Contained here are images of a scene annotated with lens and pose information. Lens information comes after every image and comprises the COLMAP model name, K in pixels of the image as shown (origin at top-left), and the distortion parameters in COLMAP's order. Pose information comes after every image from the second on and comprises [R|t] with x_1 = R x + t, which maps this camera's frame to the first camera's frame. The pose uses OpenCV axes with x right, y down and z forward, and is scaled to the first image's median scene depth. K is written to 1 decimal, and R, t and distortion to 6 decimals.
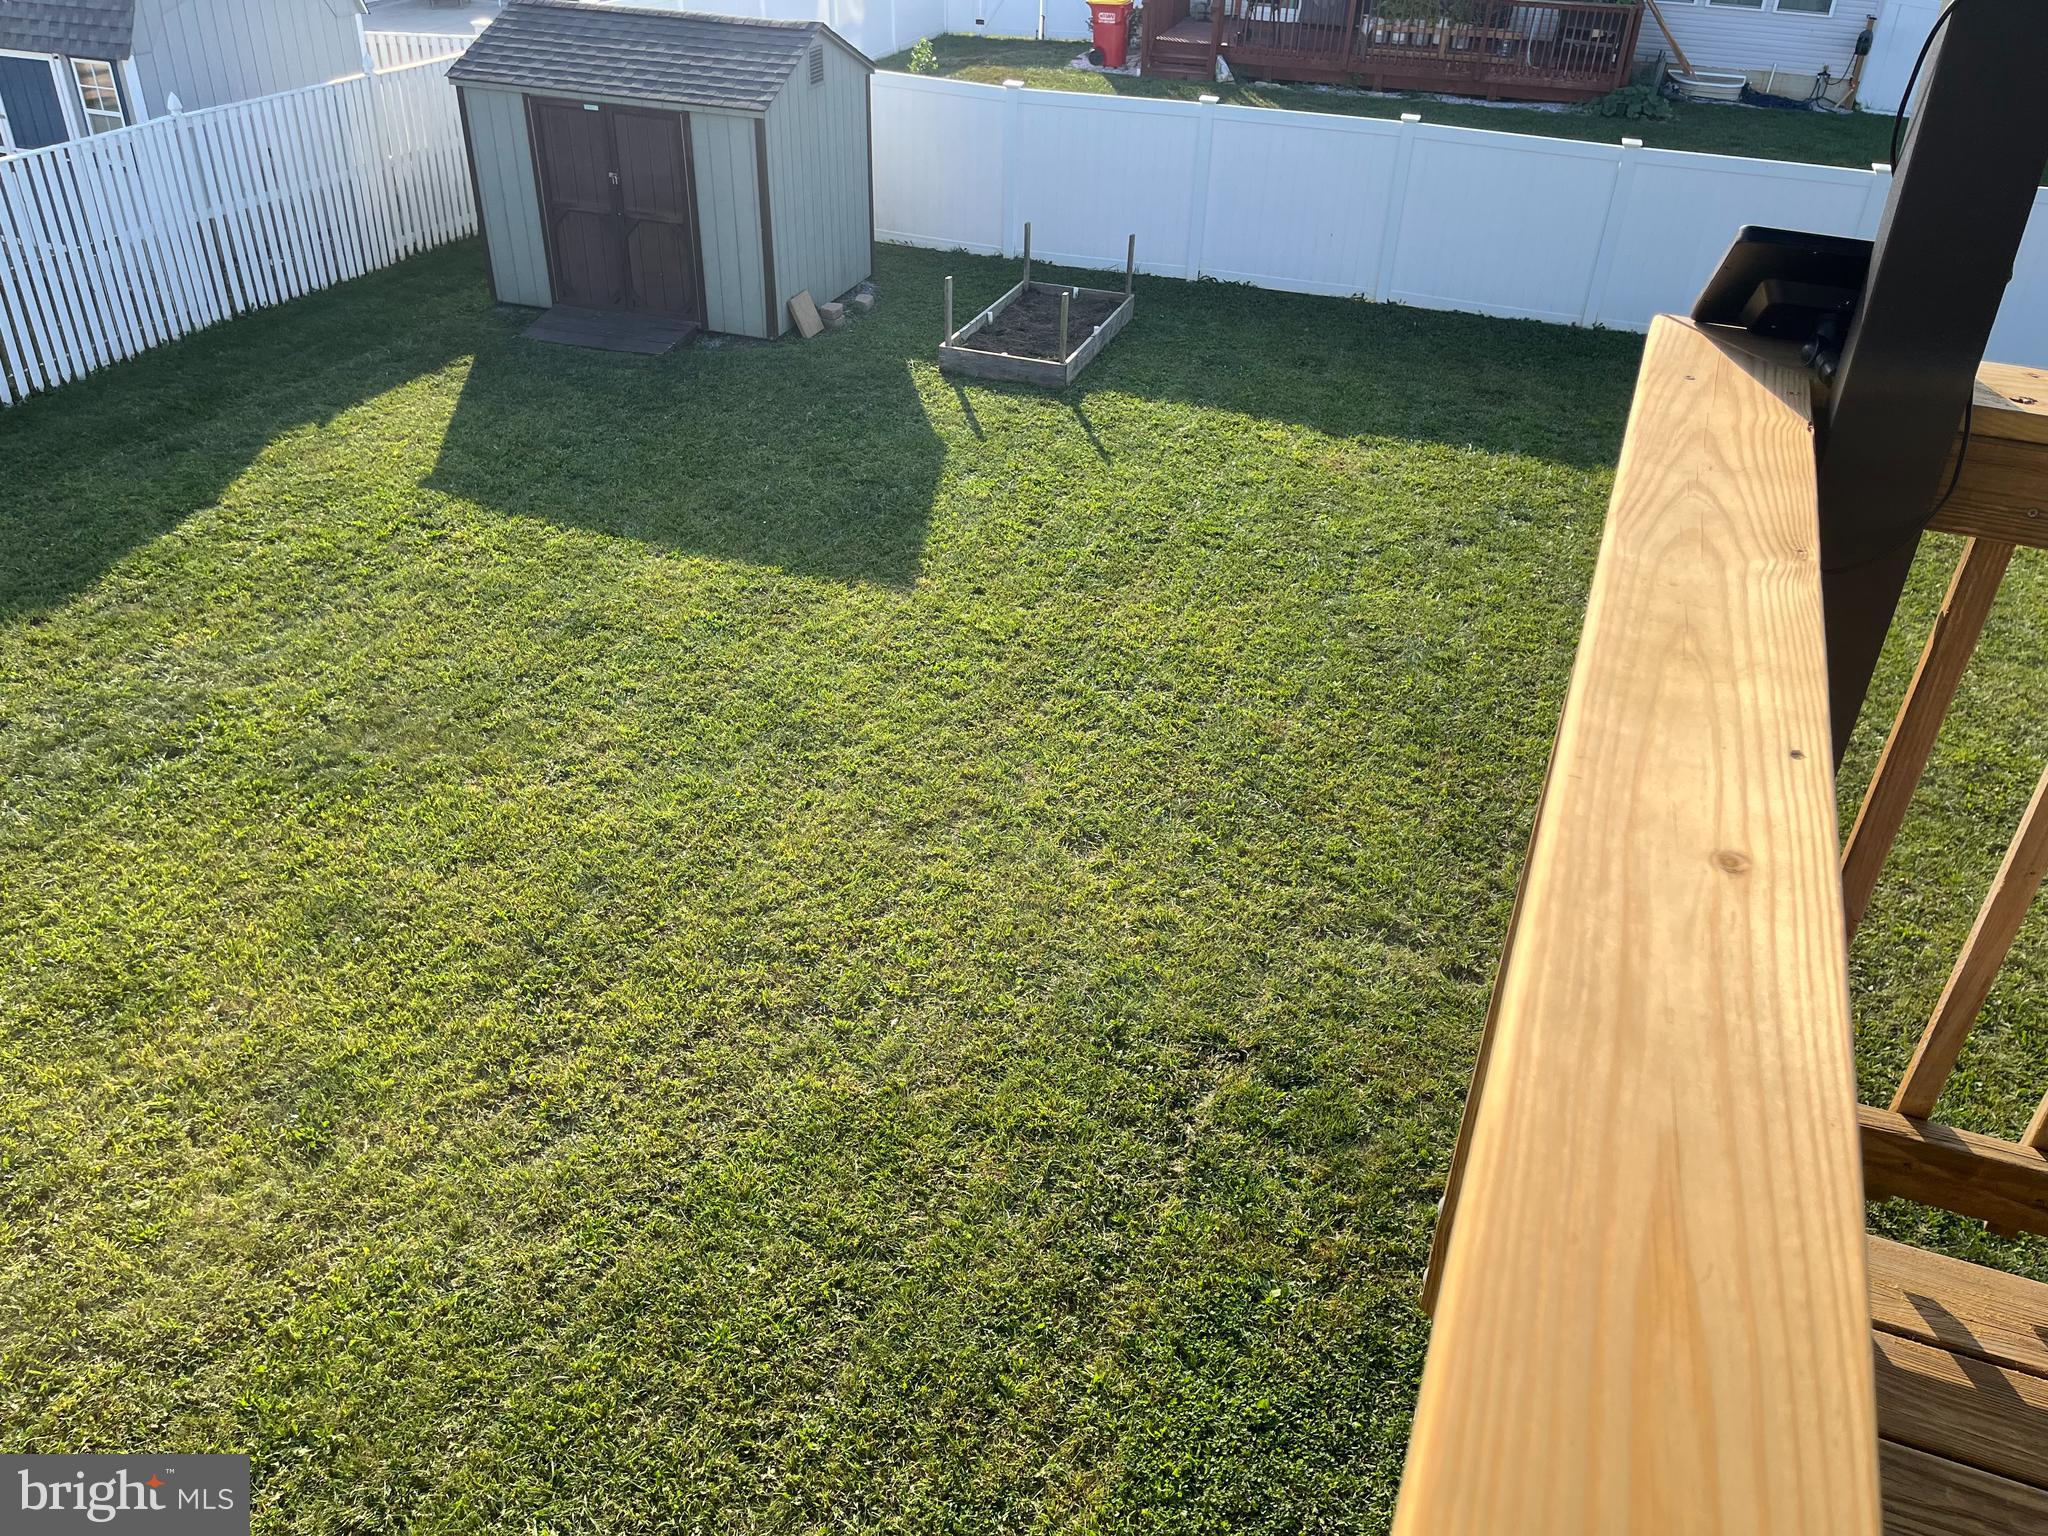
lens RADIAL K [[1556.7, 0, 1028.6], [0, 1556.7, 759.7], [0, 0, 1]] dist [0.098237, -0.117831]
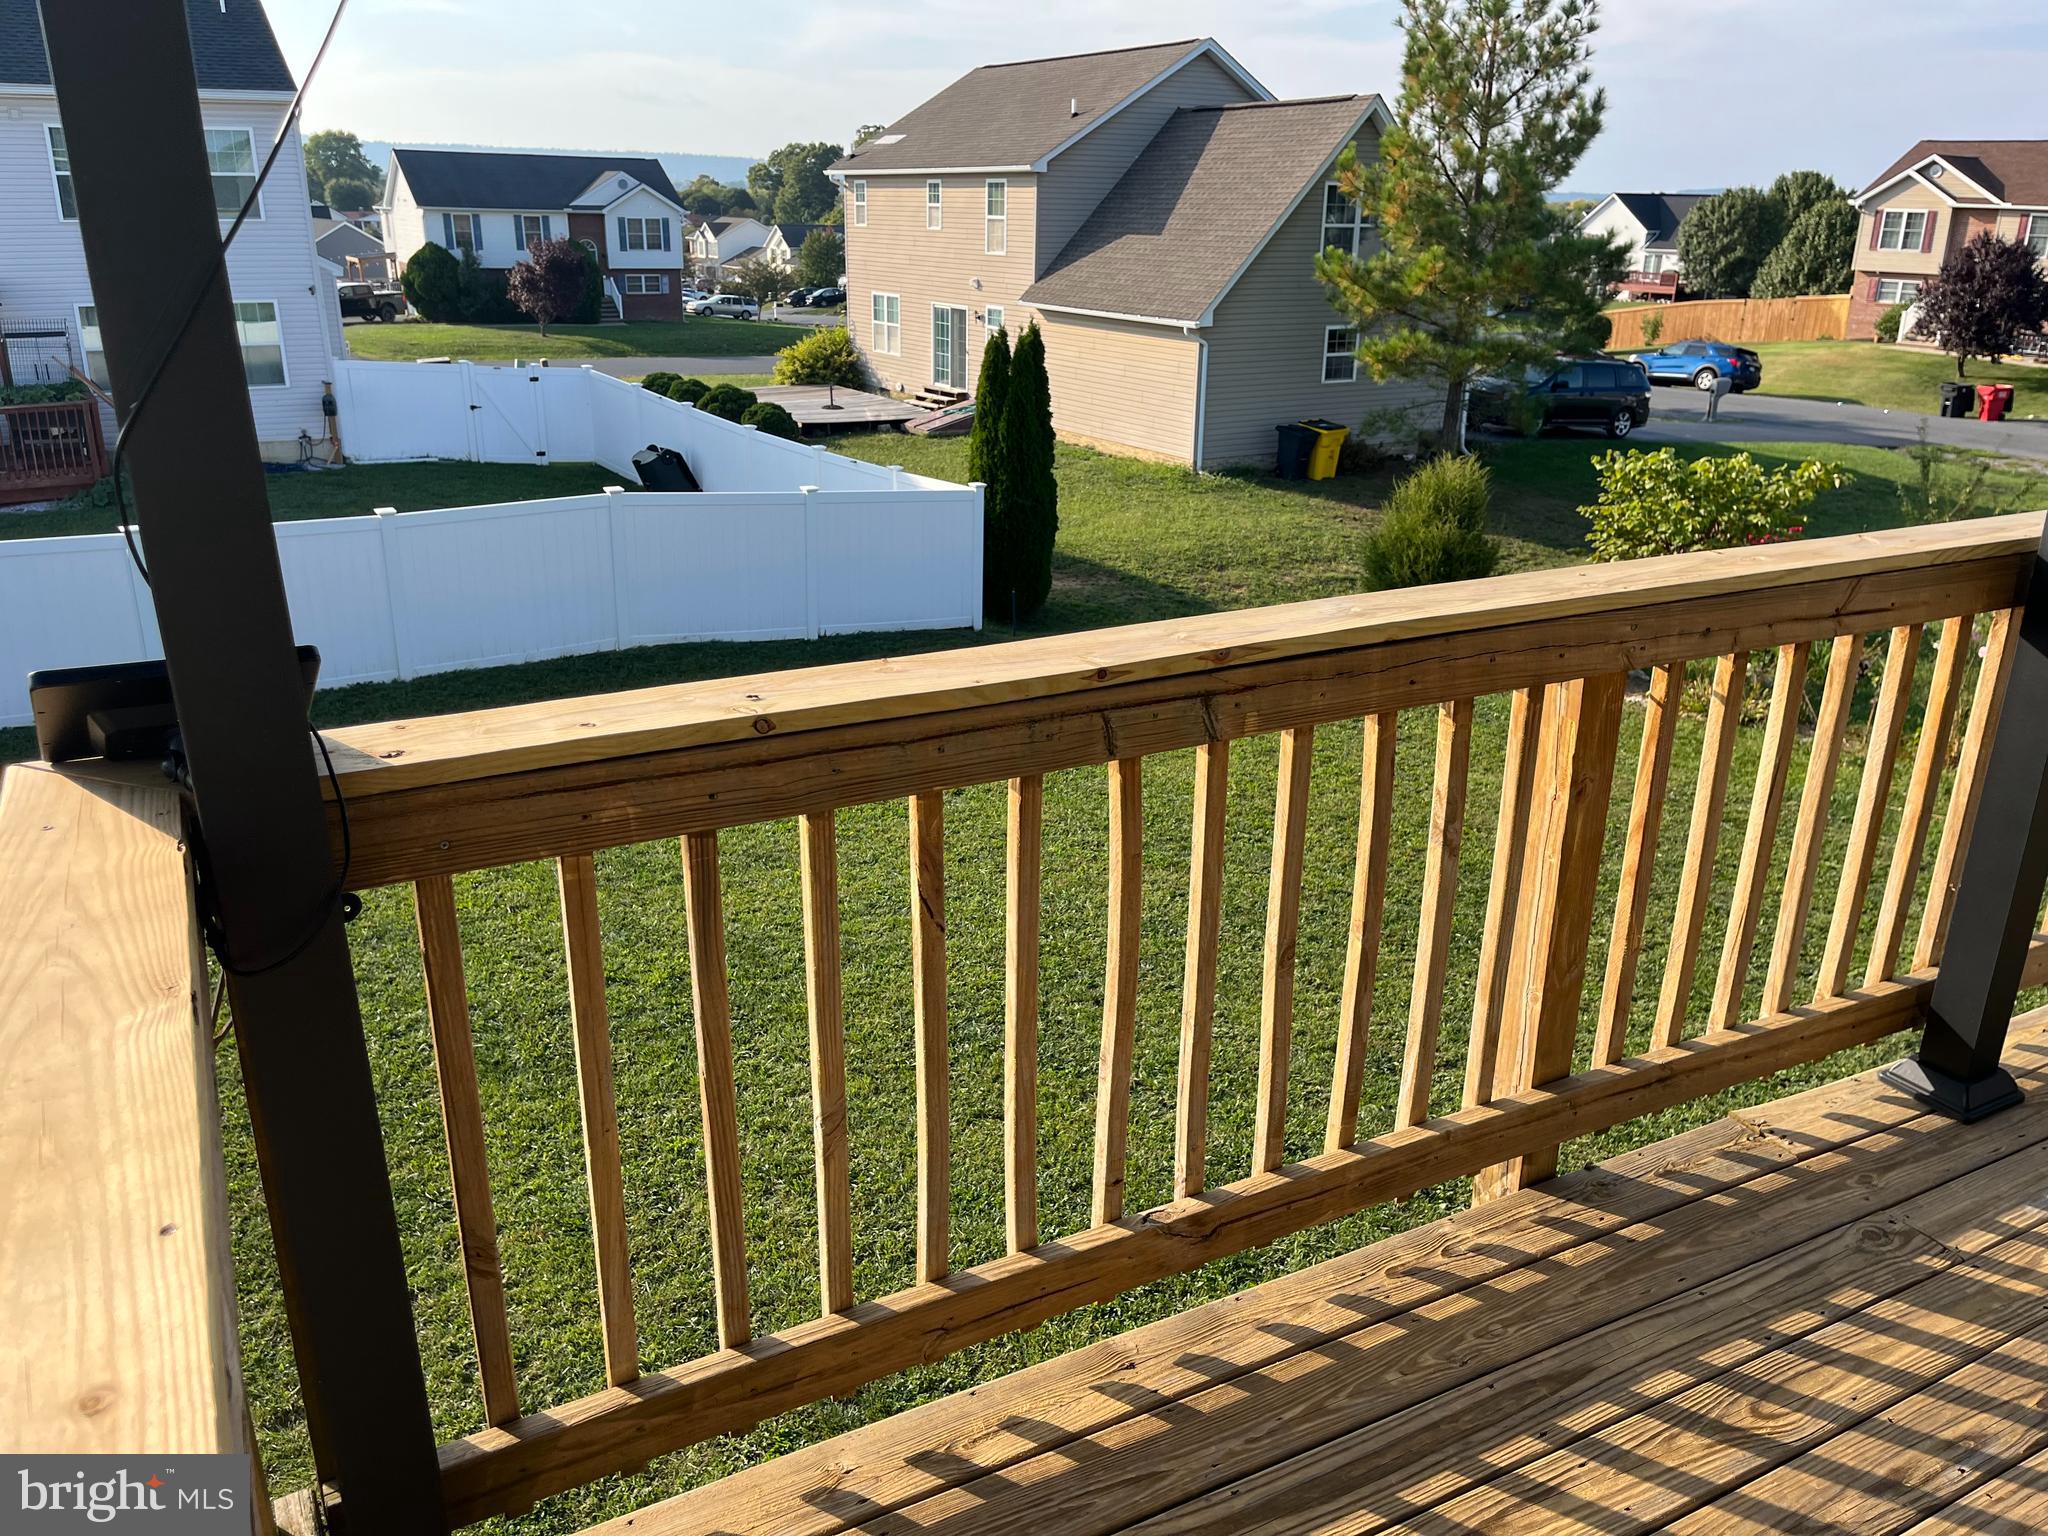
lens RADIAL K [[1558.8, 0, 1031.6], [0, 1558.8, 772.0], [0, 0, 1]] dist [0.092576, -0.130853]
pose [[0.657697, -0.284206, 0.697612, 0.030609], [0.414734, 0.909714, -0.020388, -0.002330], [-0.628833, 0.302733, 0.716186, -0.008466]]
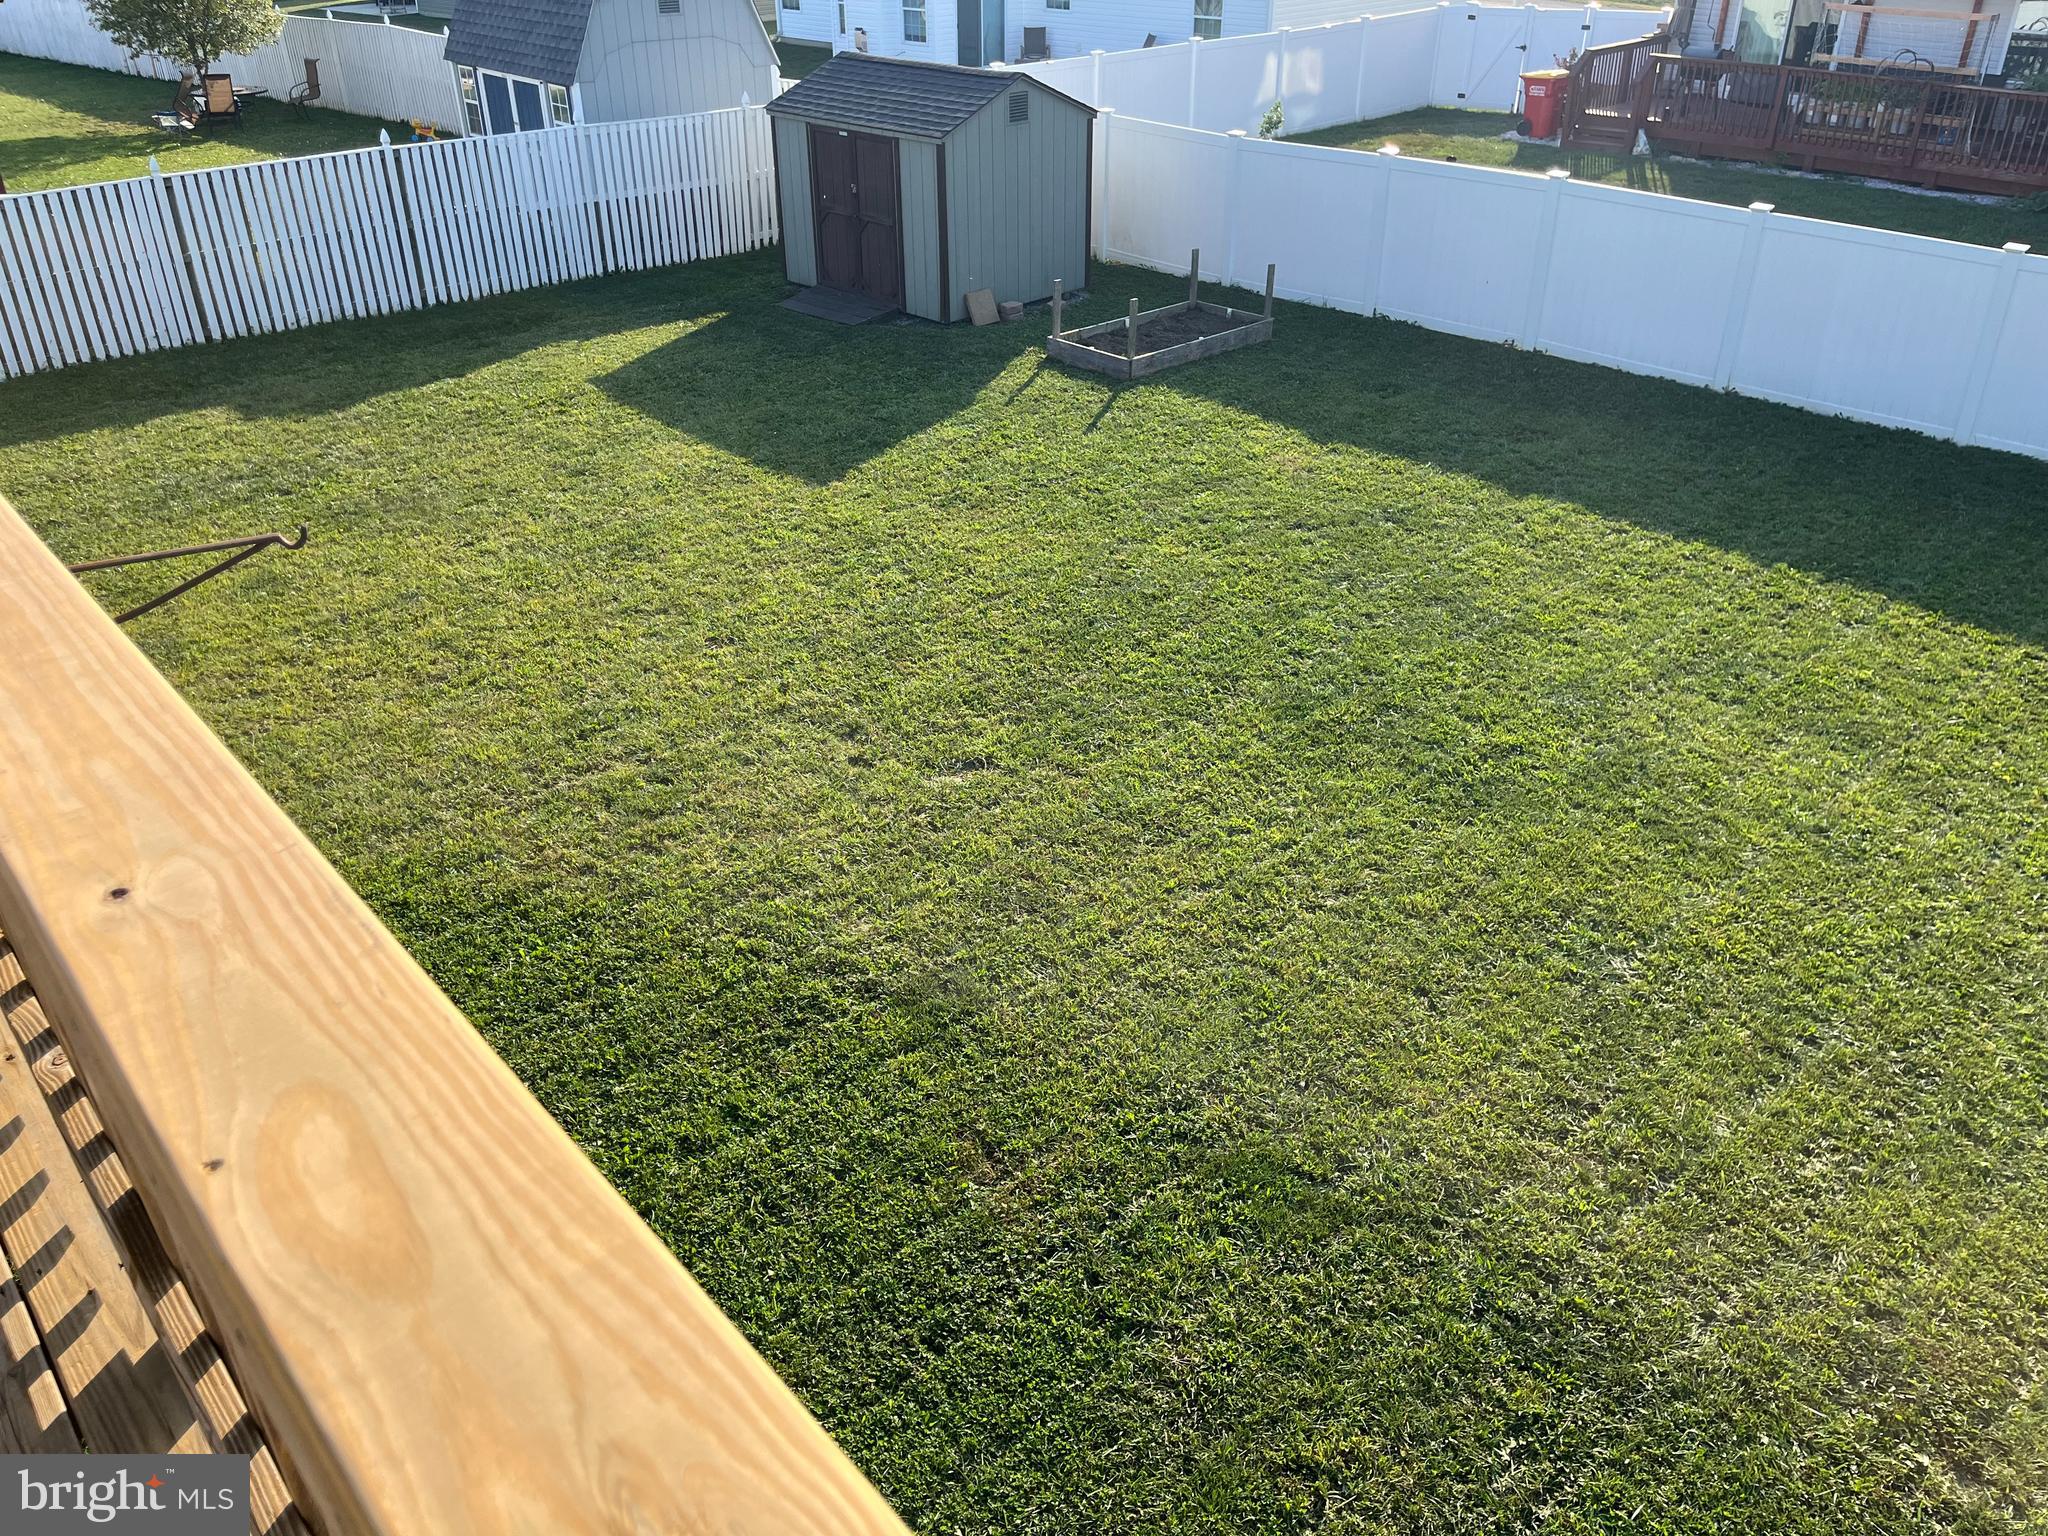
lens RADIAL K [[1558.8, 0, 1031.6], [0, 1558.8, 772.0], [0, 0, 1]] dist [0.092576, -0.130853]
pose [[0.886032, 0.203341, -0.416652, 0.556681], [-0.220479, 0.975366, 0.007153, 0.061060], [0.407843, 0.085525, 0.909038, -0.075071]]
